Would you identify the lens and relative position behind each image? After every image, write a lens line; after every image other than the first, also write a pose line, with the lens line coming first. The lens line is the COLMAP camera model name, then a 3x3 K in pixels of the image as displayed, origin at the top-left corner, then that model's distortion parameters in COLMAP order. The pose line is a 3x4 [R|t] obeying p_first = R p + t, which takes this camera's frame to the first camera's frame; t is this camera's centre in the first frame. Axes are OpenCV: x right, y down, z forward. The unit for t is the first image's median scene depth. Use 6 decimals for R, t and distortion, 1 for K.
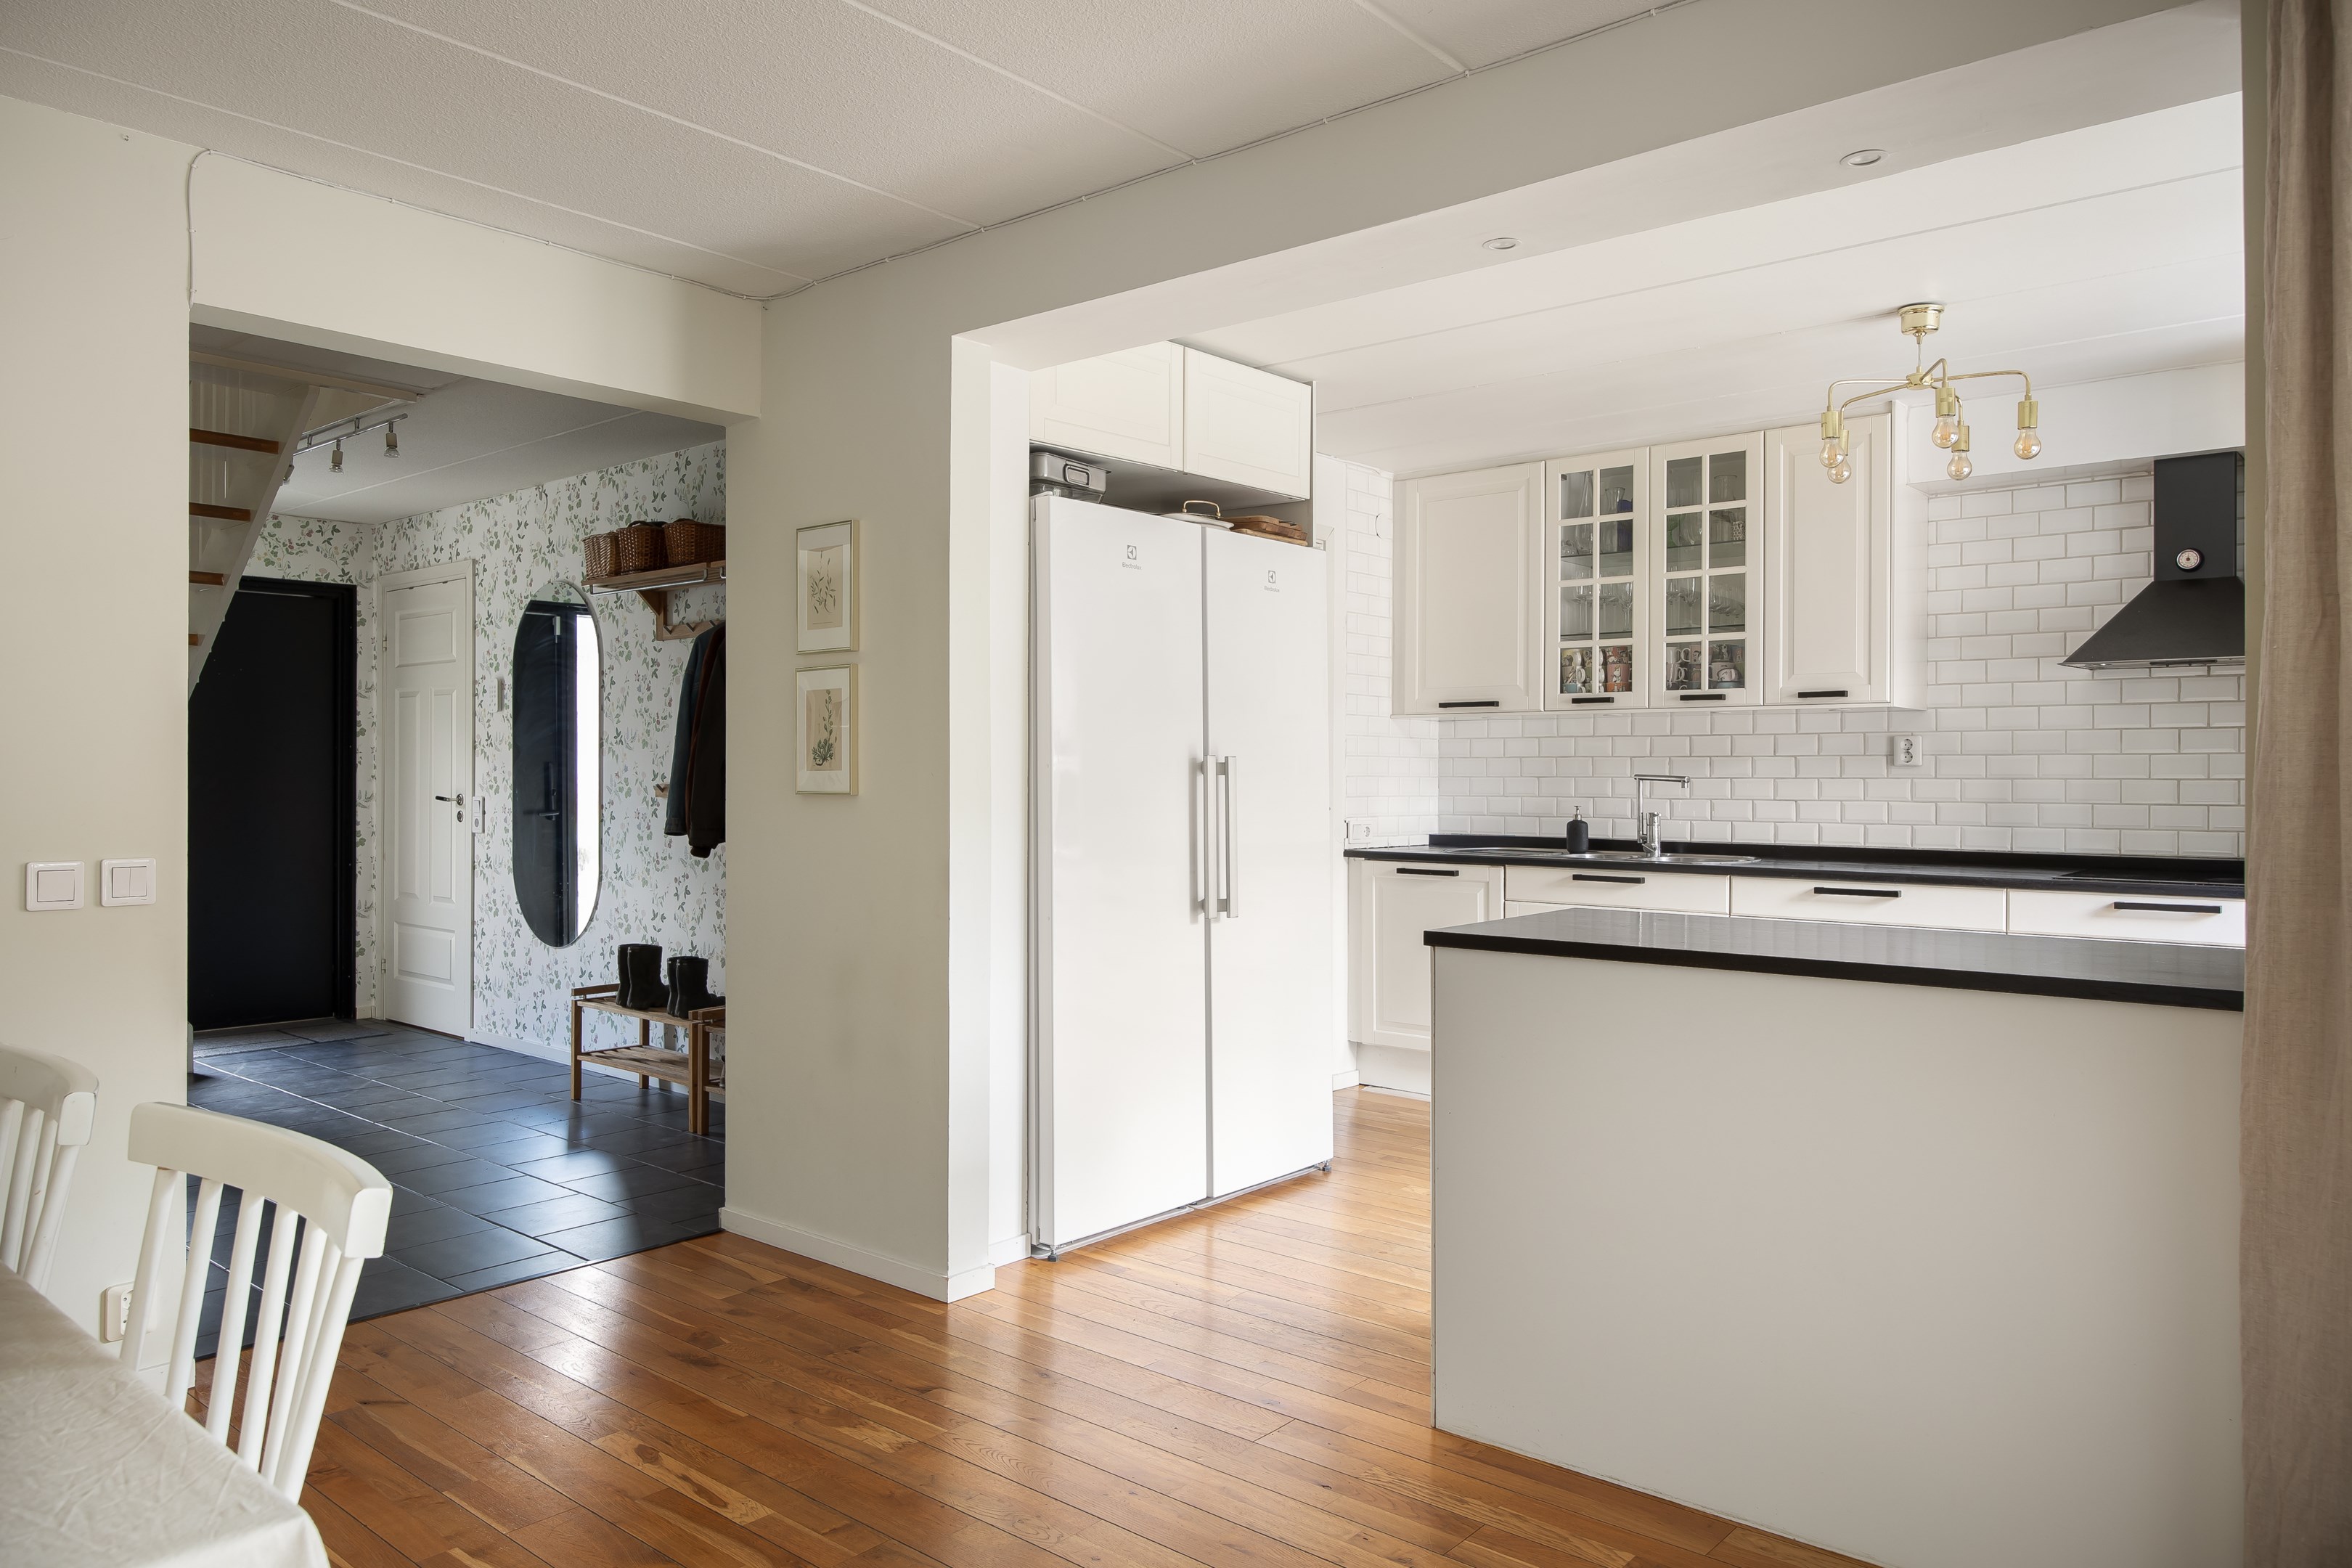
lens RADIAL K [[1559.7, 0, 1167.0], [0, 1559.7, 772.0], [0, 0, 1]] dist [-0.011797, -0.000747]
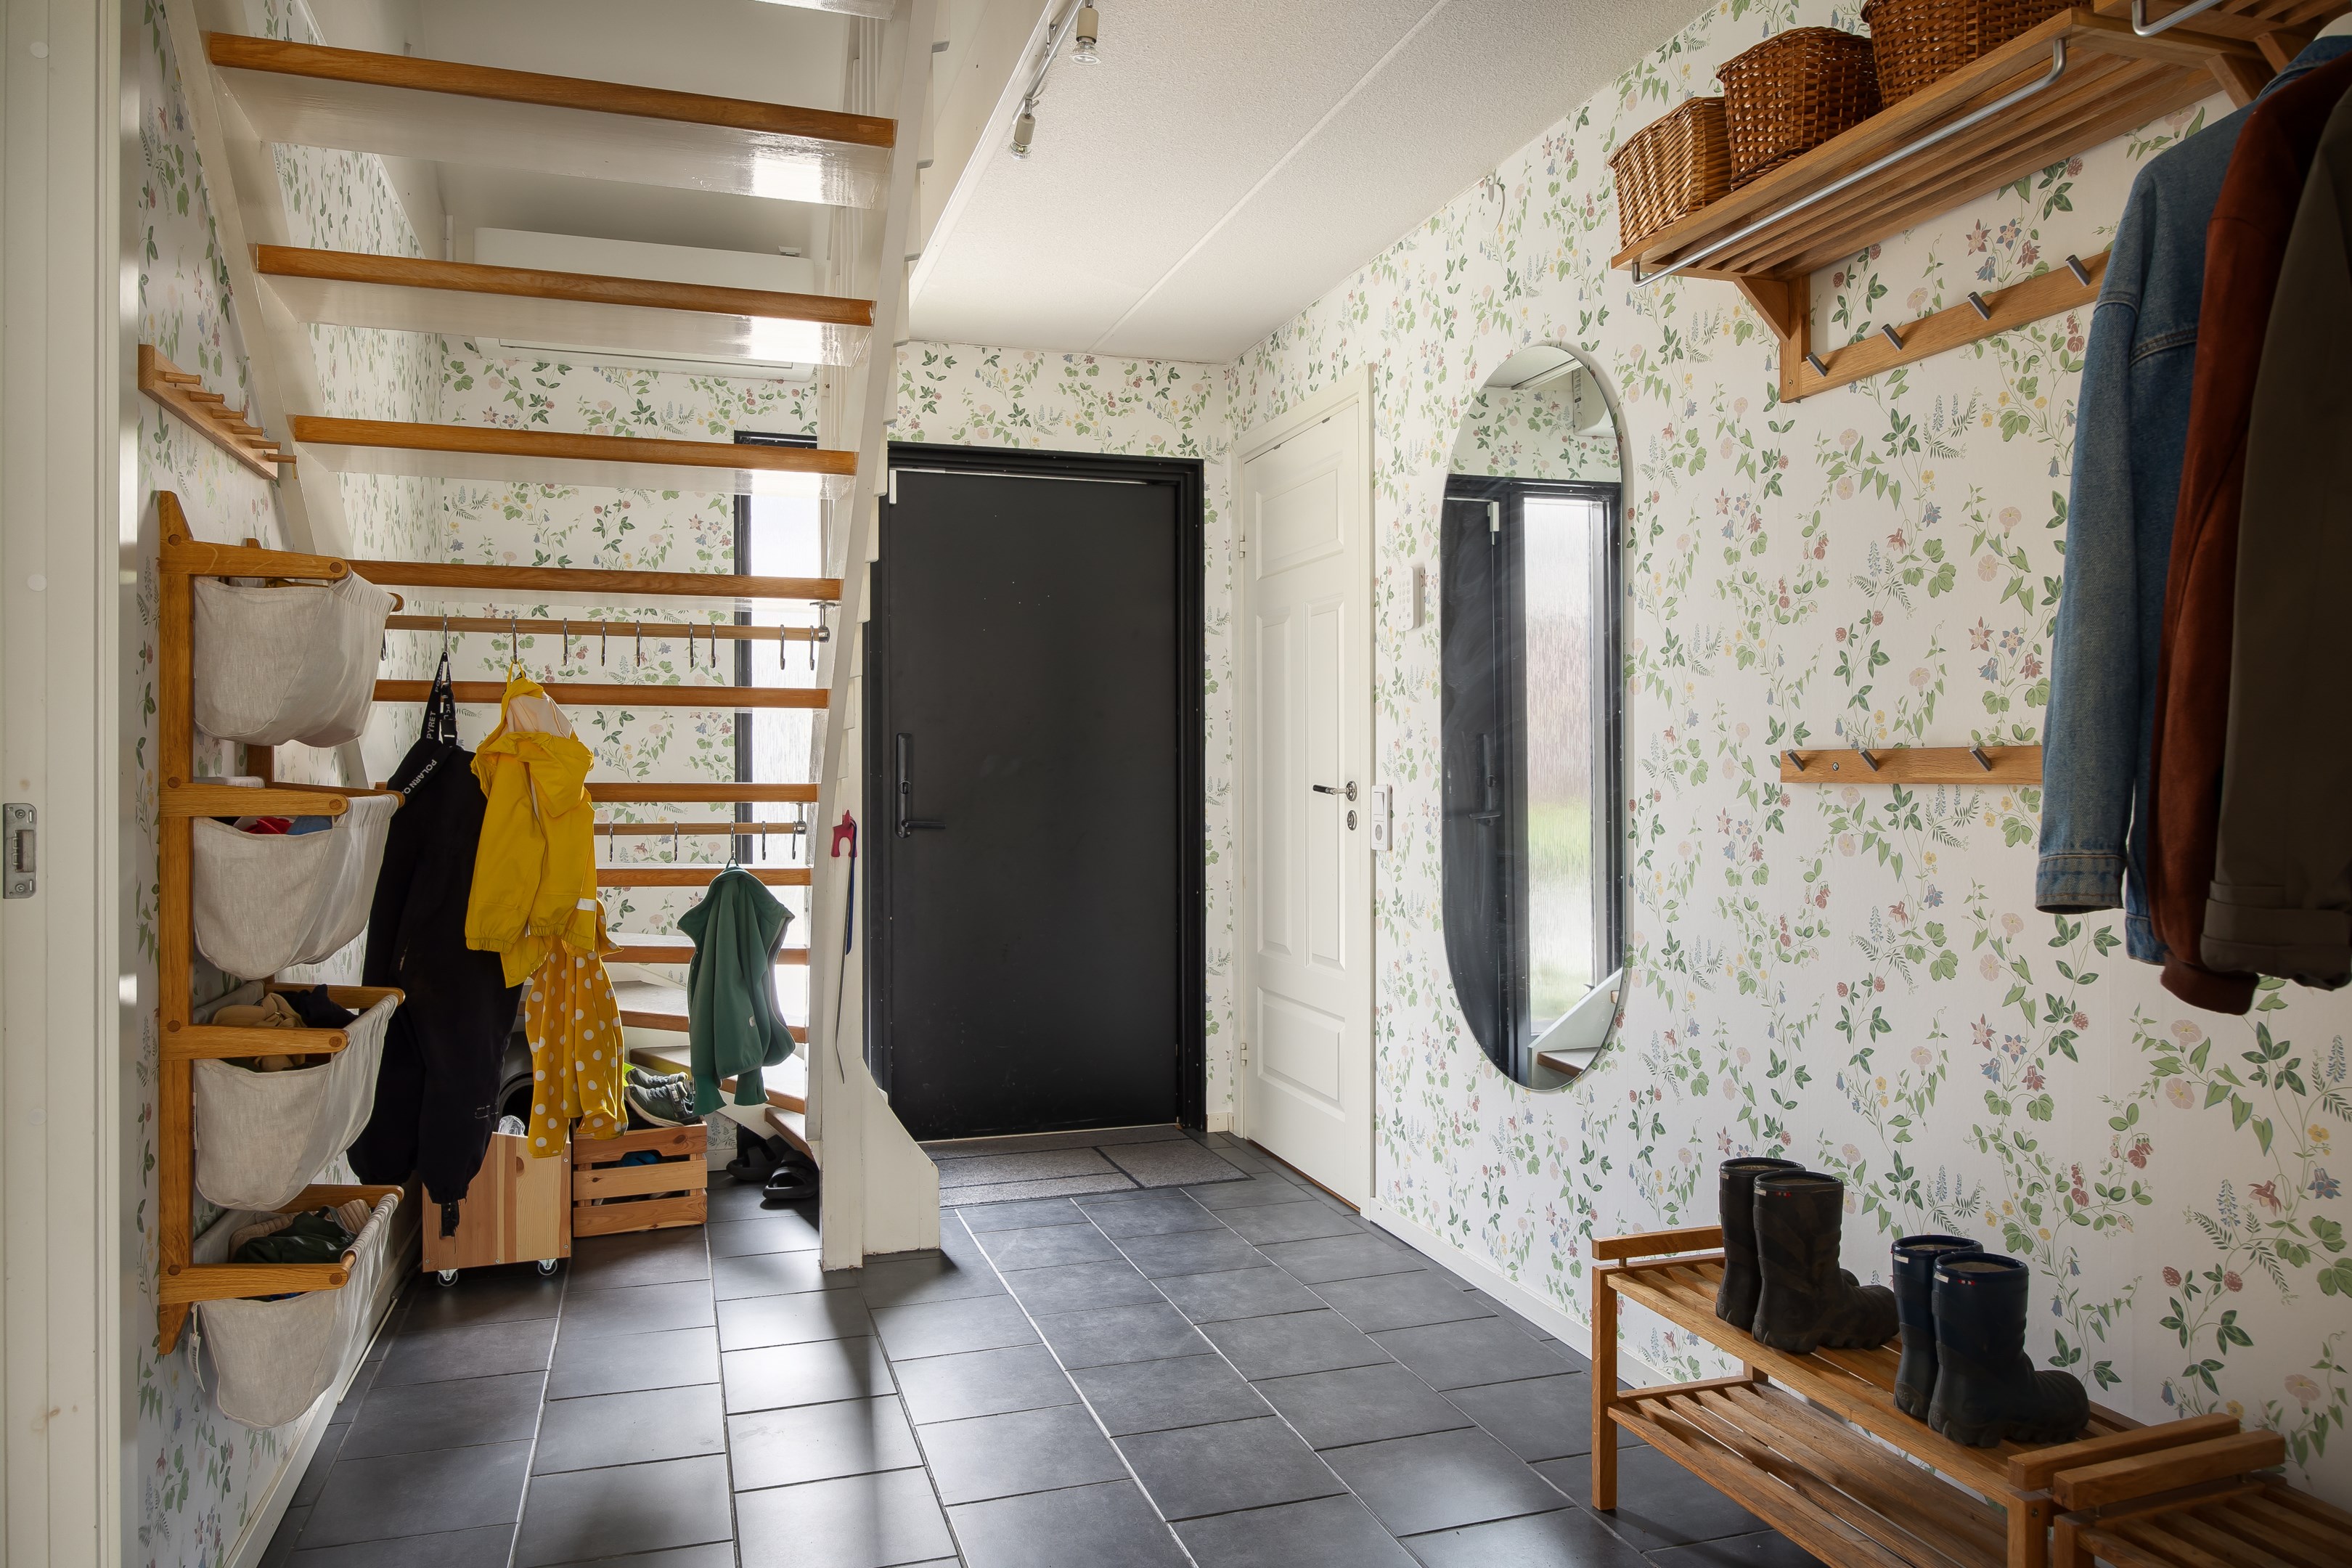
lens RADIAL K [[1559.7, 0, 1175.2], [0, 1559.7, 781.0], [0, 0, 1]] dist [-0.011797, -0.000747]
pose [[0.854468, -0.002966, -0.519496, -0.216145], [0.006963, 0.999959, 0.005744, 0.010514], [0.519458, -0.008526, 0.854454, 0.485718]]
